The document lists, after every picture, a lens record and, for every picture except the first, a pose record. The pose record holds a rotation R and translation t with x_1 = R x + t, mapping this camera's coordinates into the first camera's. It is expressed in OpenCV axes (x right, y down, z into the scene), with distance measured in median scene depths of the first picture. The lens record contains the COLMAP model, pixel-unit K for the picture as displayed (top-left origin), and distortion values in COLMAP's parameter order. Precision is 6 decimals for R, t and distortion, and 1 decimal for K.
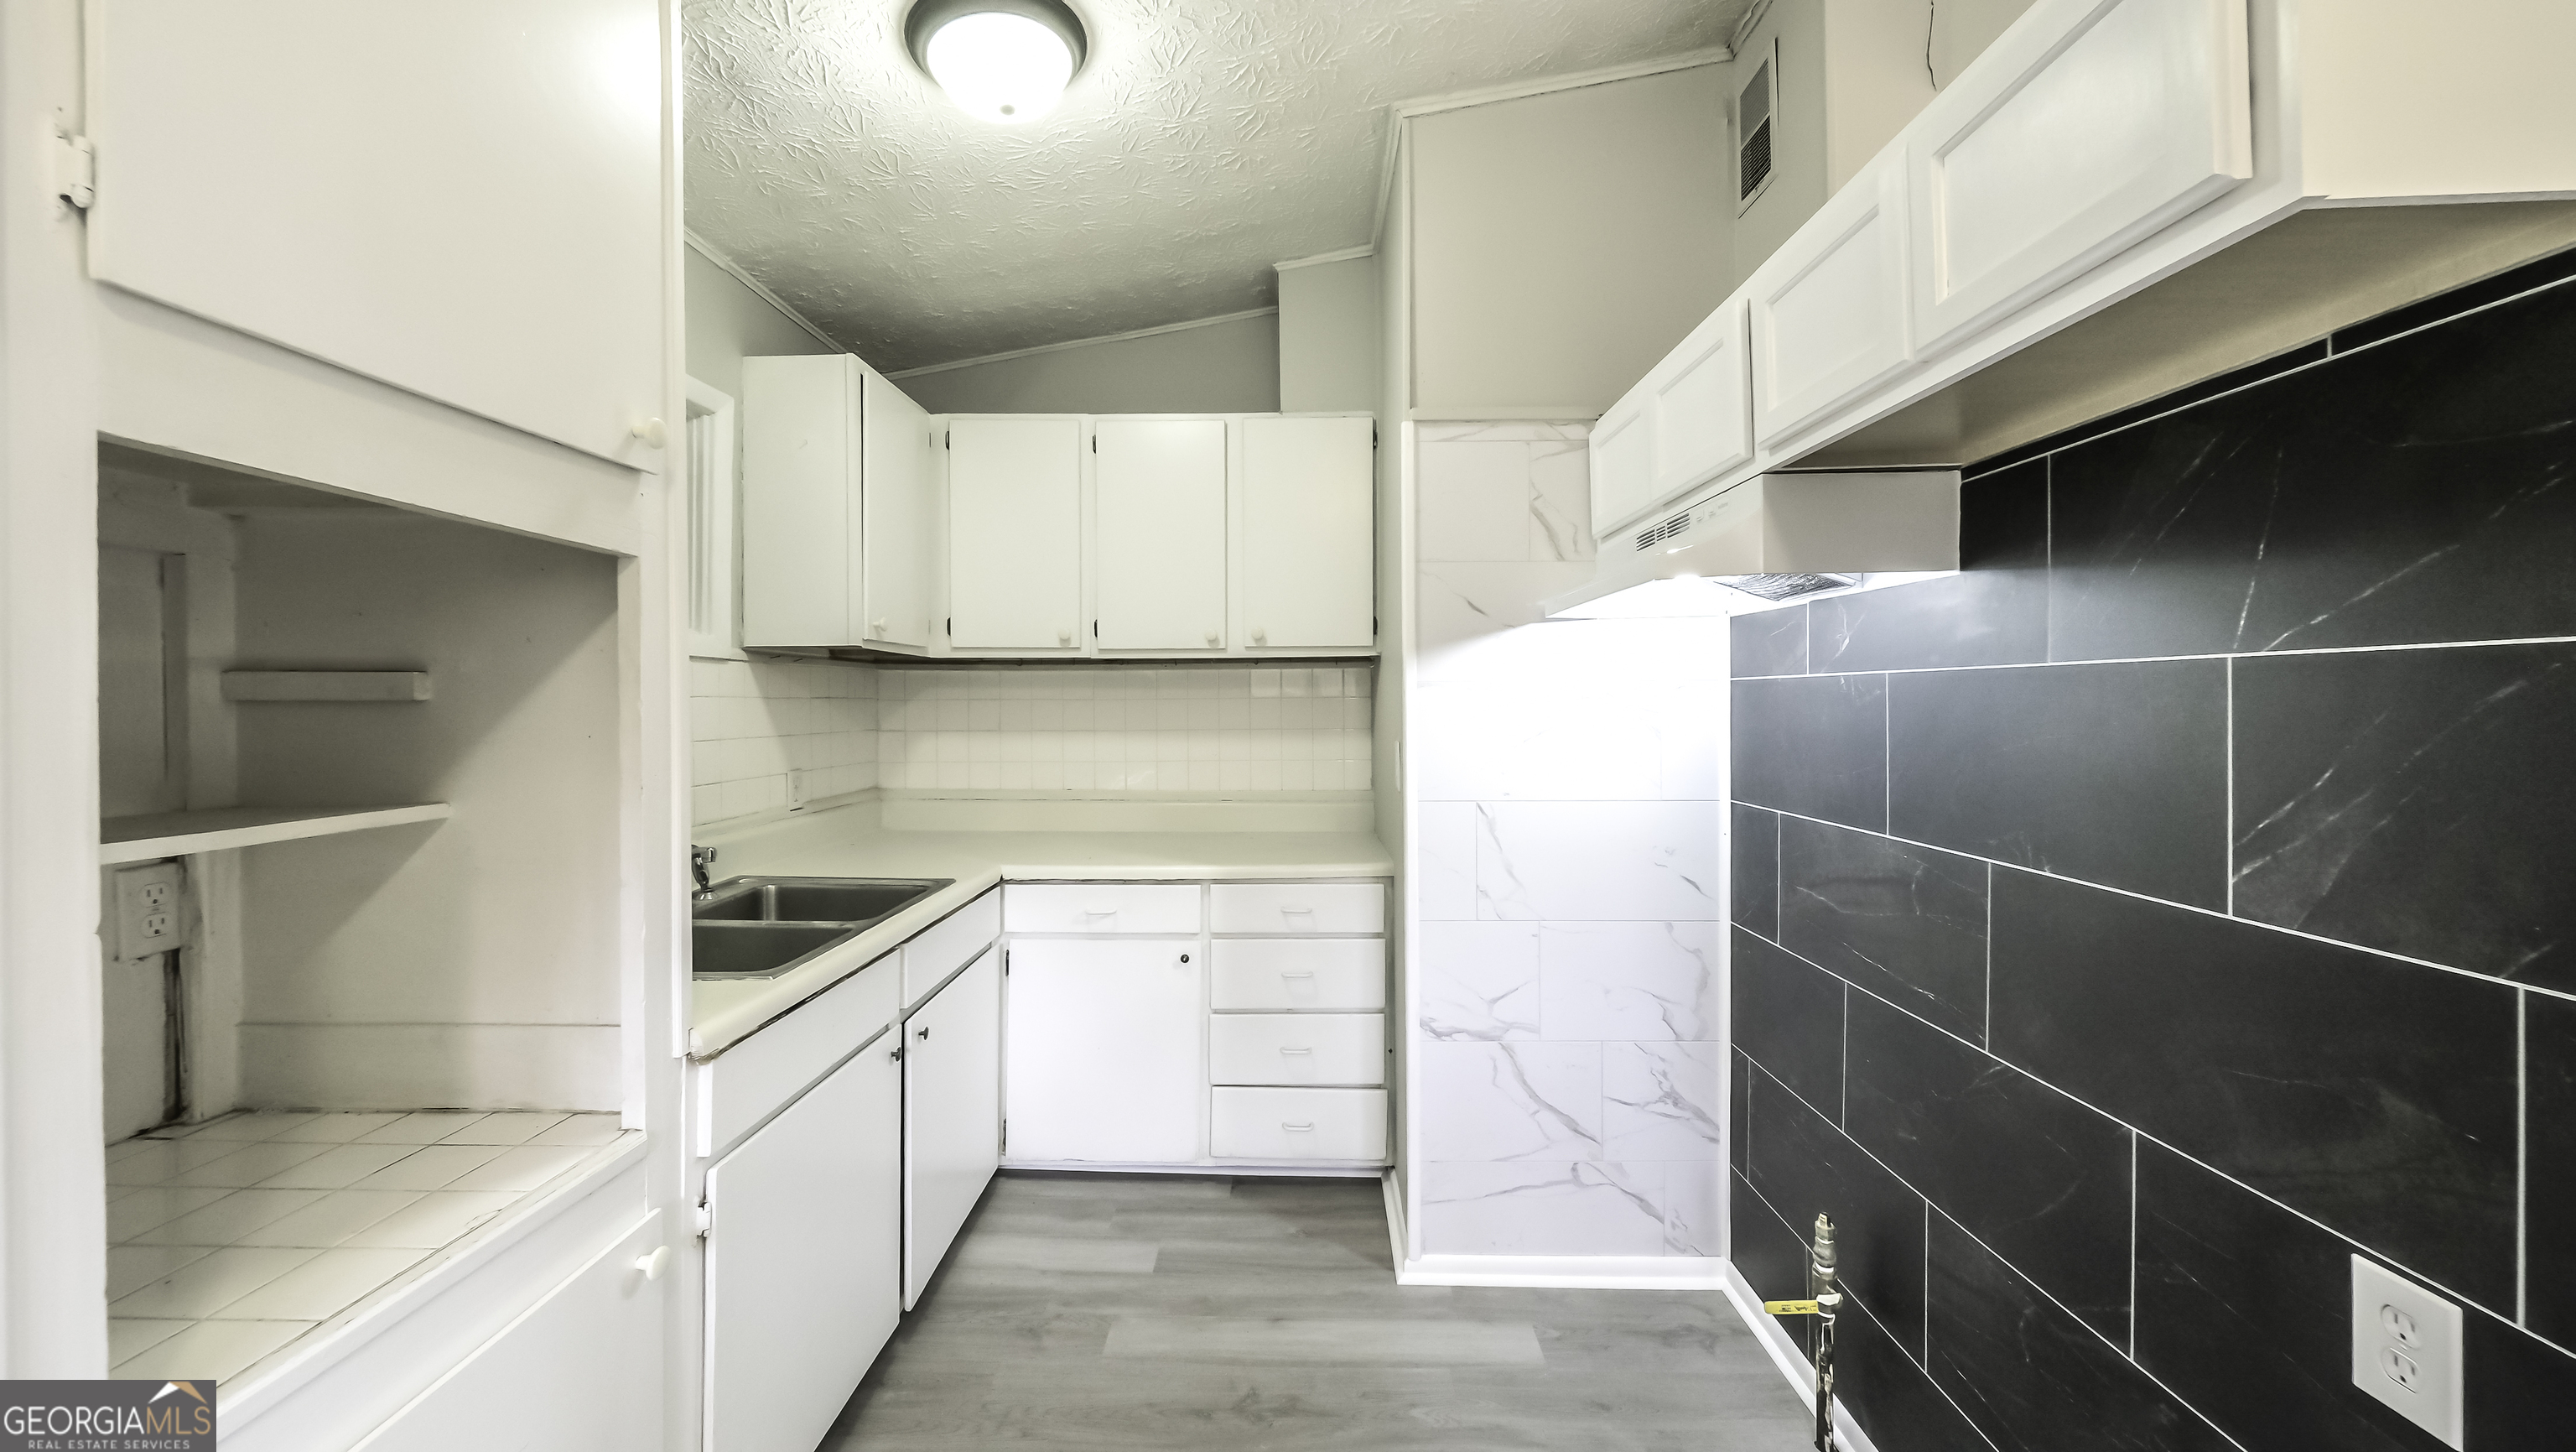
lens RADIAL K [[919.3, 0, 1287.3], [0, 919.3, 712.5], [0, 0, 1]] dist [0.000434, 0.000029]
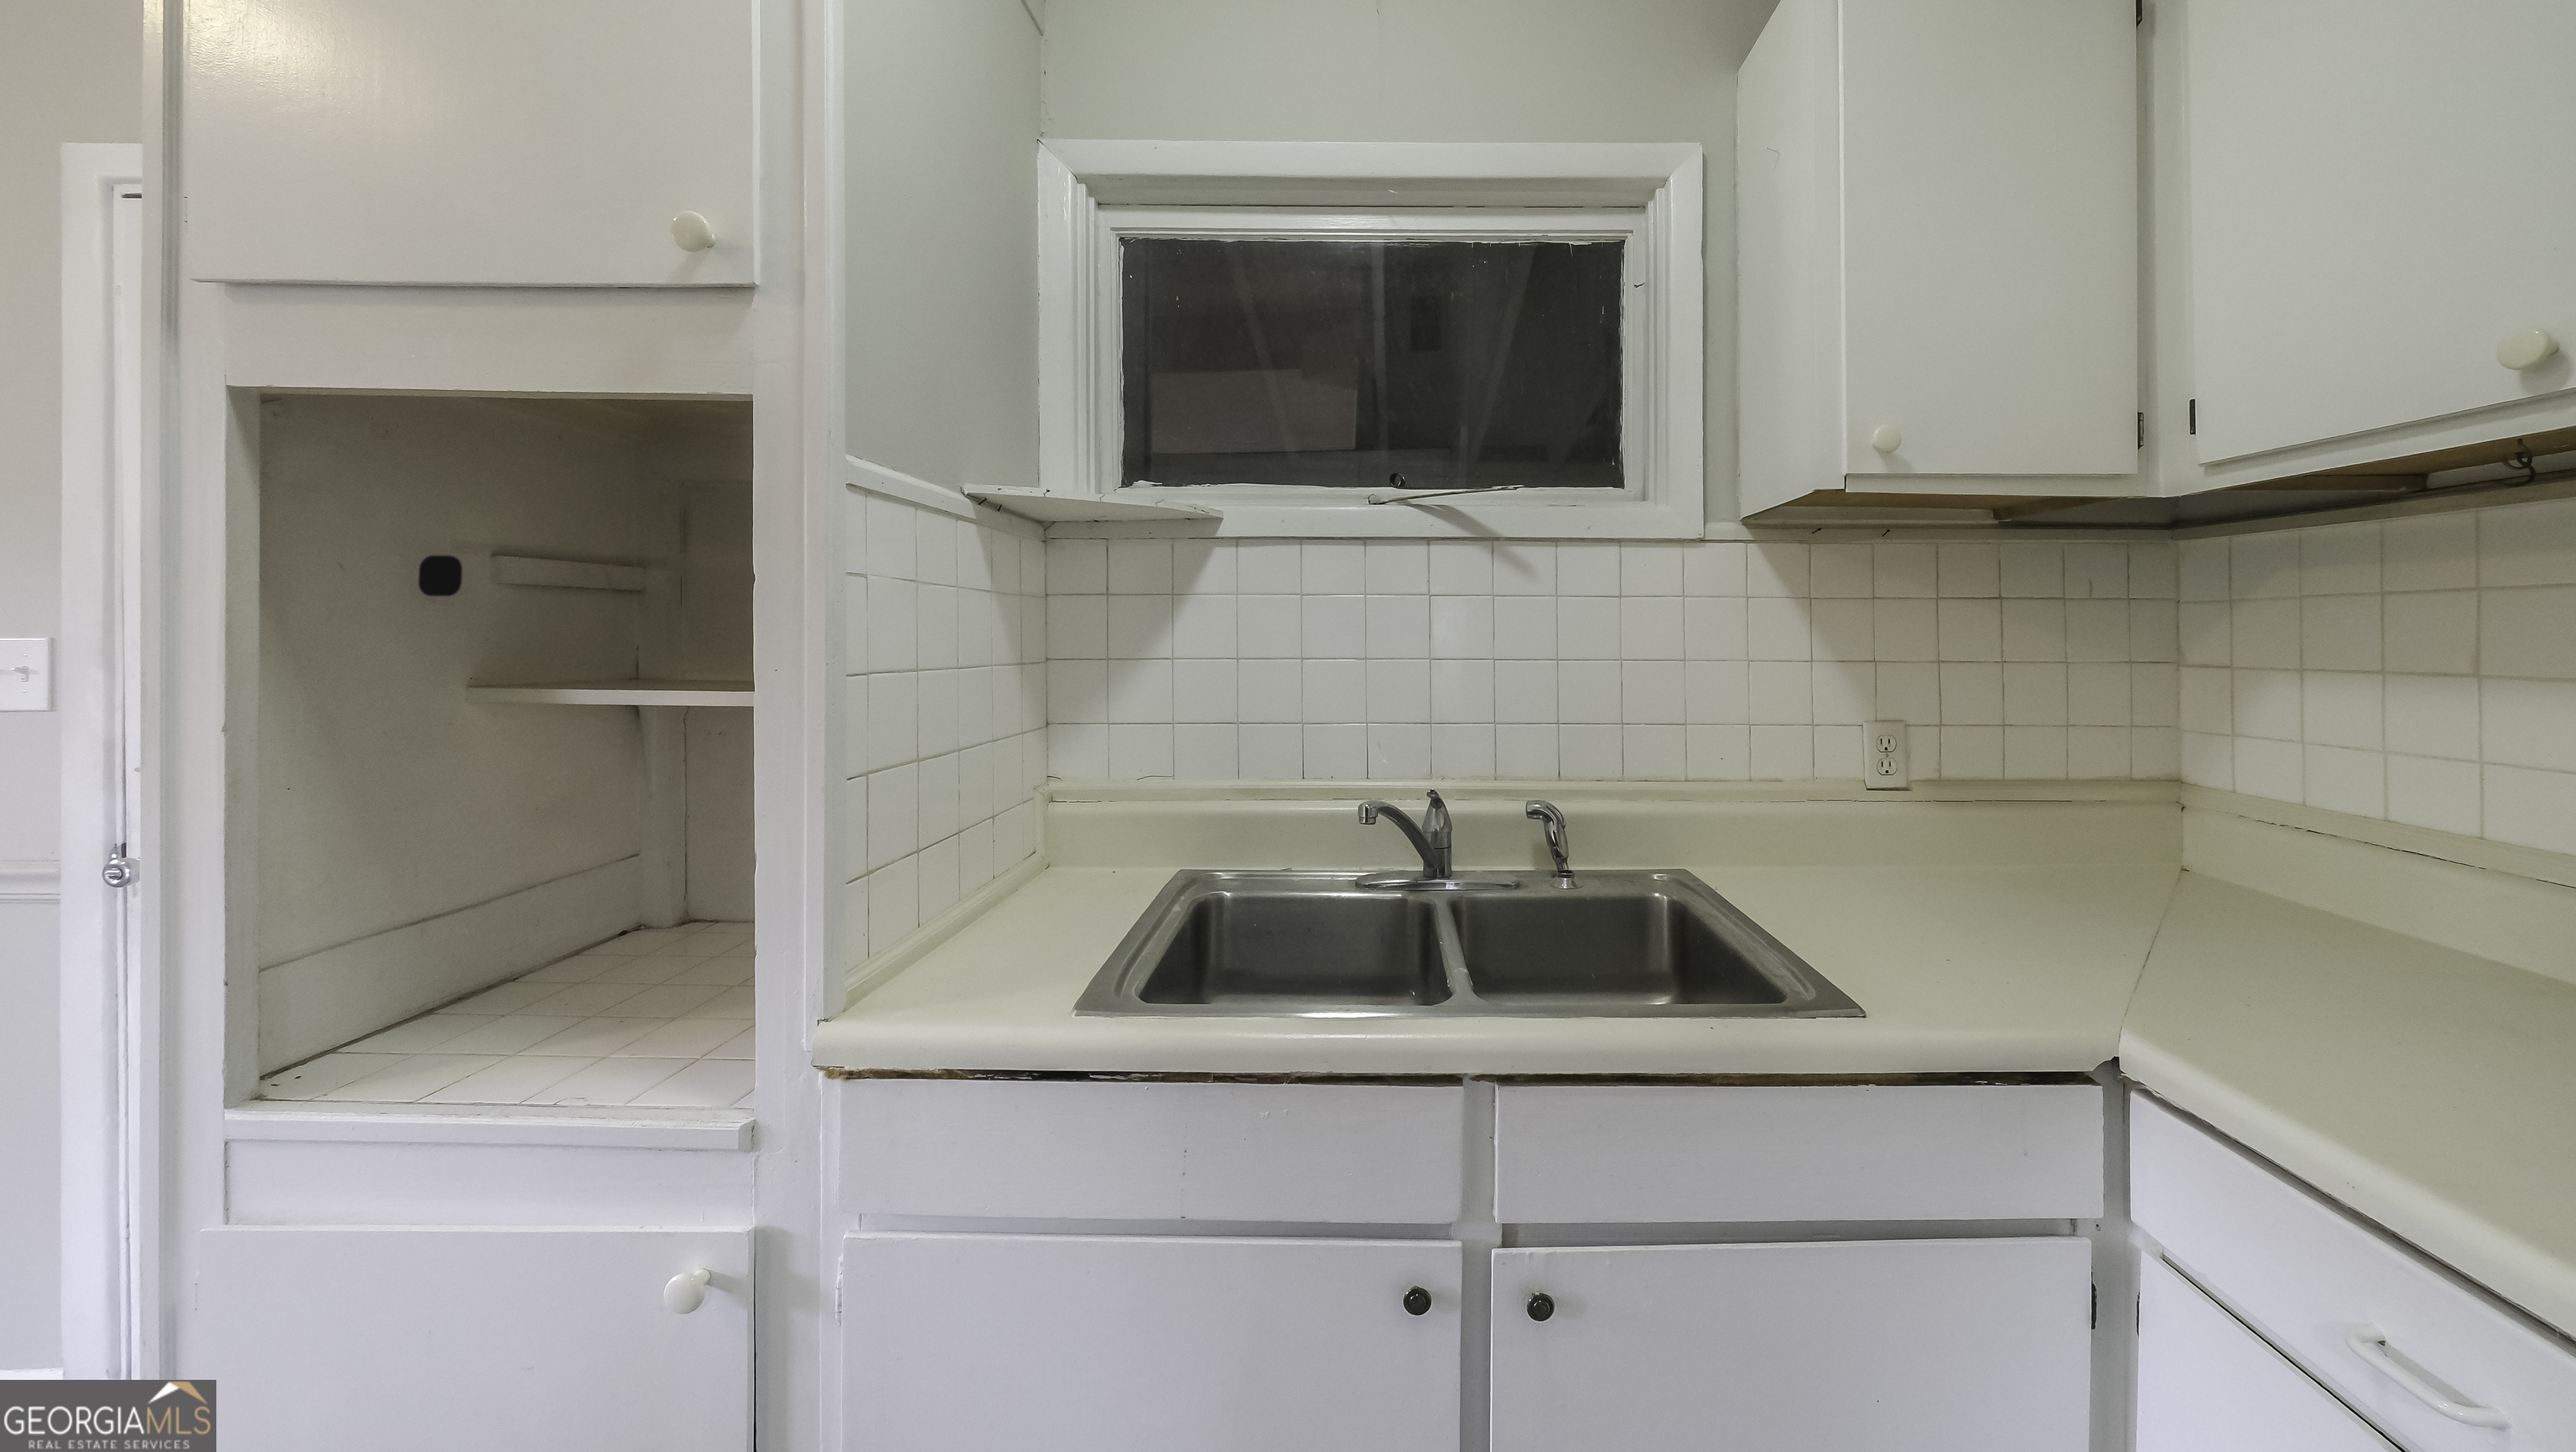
lens RADIAL K [[926.2, 0, 1383.4], [0, 926.2, 625.5], [0, 0, 1]] dist [-0.002154, -0.000133]
pose [[0.019485, -0.013649, -0.999717, 0.051537], [-0.016424, 0.999768, -0.013970, 0.016221], [0.999675, 0.016692, 0.019256, 0.715762]]
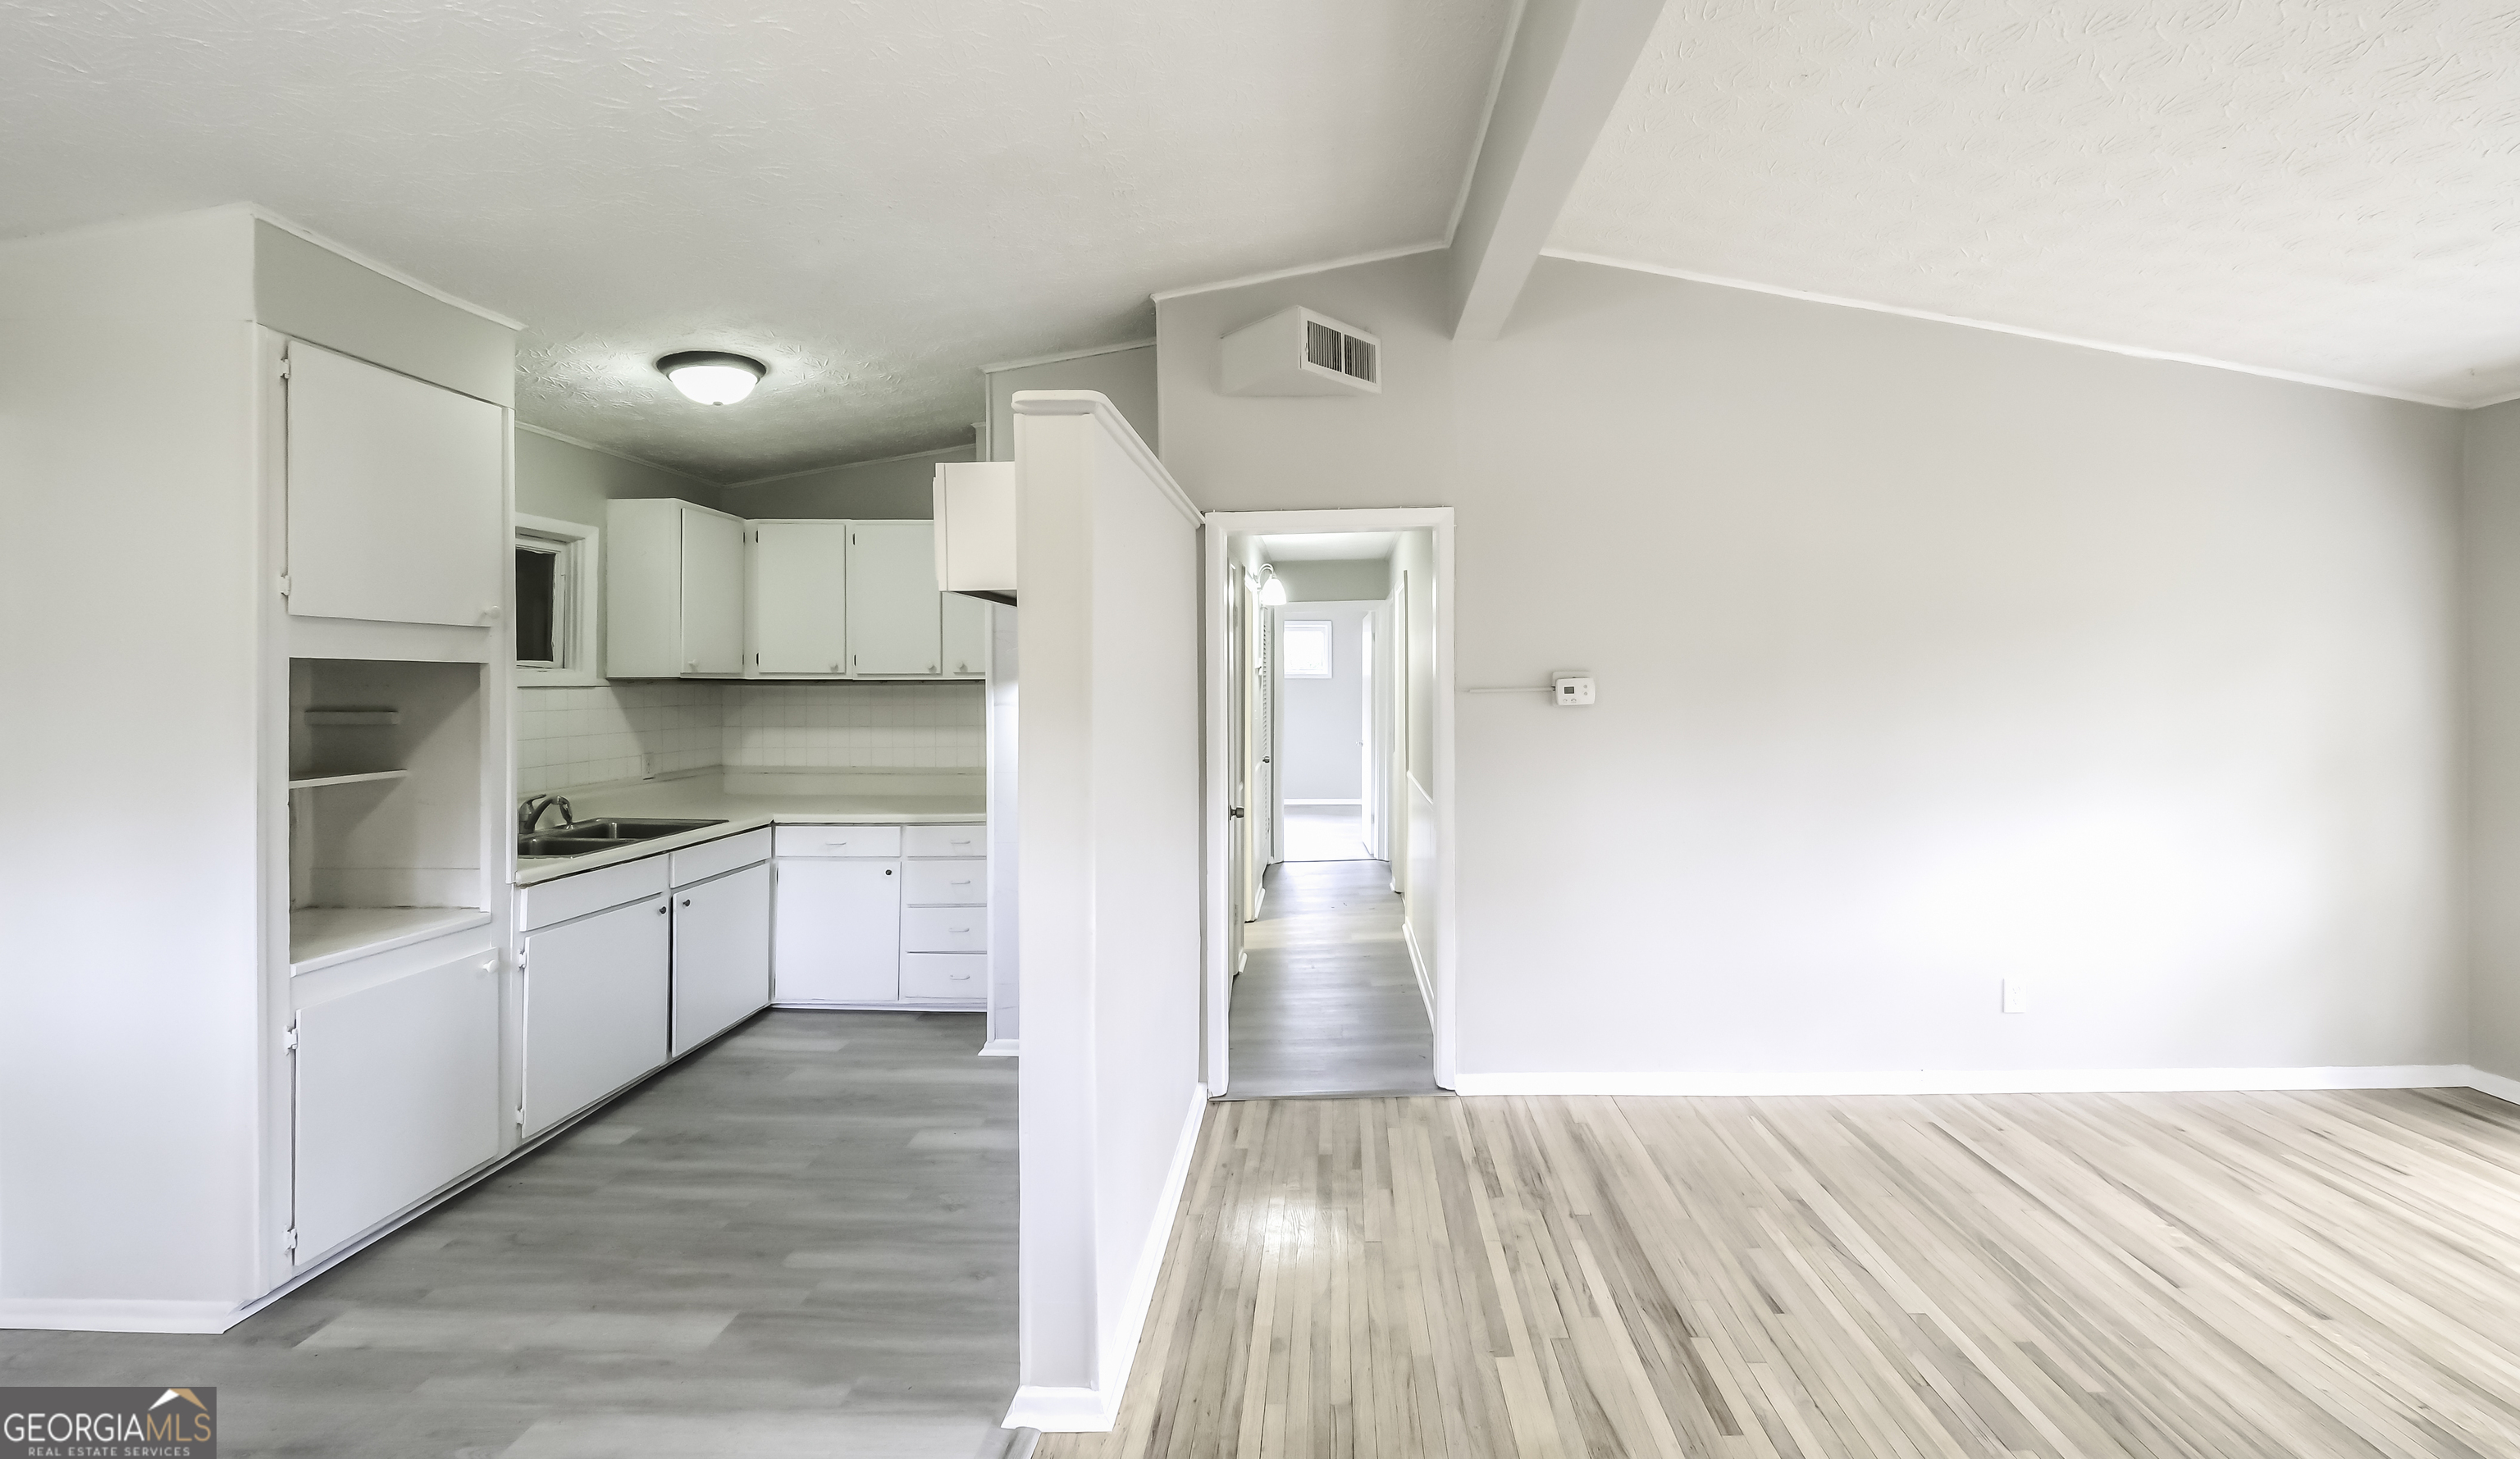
lens RADIAL K [[939.0, 0, 1329.5], [0, 939.0, 685.0], [0, 0, 1]] dist [-0.001151, 0.000185]
pose [[0.999977, 0.001222, 0.006708, 0.654336], [-0.001179, 0.999979, -0.006427, -0.047892], [-0.006715, 0.006419, 0.999957, -0.645346]]
